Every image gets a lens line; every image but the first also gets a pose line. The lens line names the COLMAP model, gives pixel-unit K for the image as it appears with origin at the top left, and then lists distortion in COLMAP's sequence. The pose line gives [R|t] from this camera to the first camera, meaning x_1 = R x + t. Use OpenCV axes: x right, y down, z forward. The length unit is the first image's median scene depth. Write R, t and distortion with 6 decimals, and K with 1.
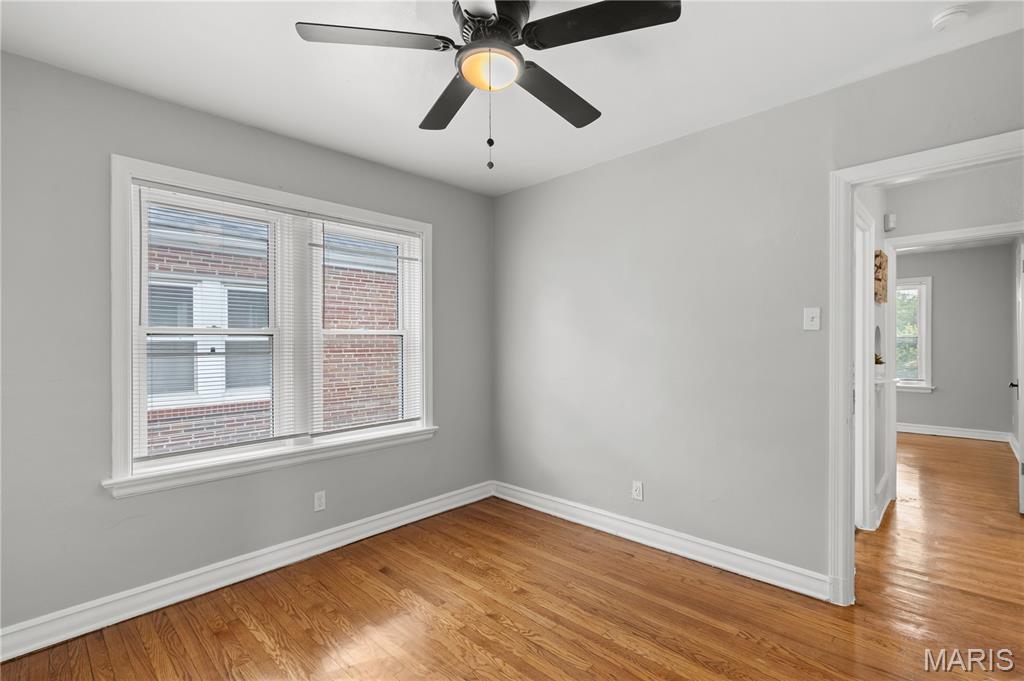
lens RADIAL K [[468.9, 0, 513.5], [0, 468.9, 340.7], [0, 0, 1]] dist [0.010627, -0.001493]
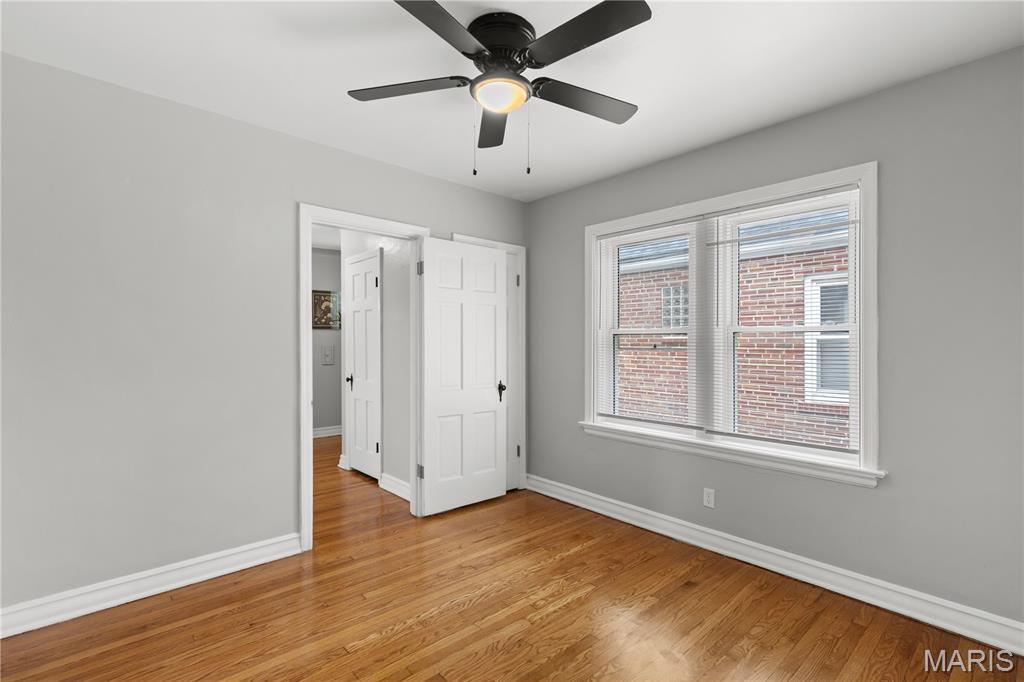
lens RADIAL K [[468.9, 0, 513.1], [0, 468.9, 342.7], [0, 0, 1]] dist [0.010627, -0.001493]
pose [[-0.069582, 0.008422, -0.997541, 0.620678], [0.002052, 0.999963, 0.008299, -0.001467], [0.997574, -0.001470, -0.069597, 0.649198]]
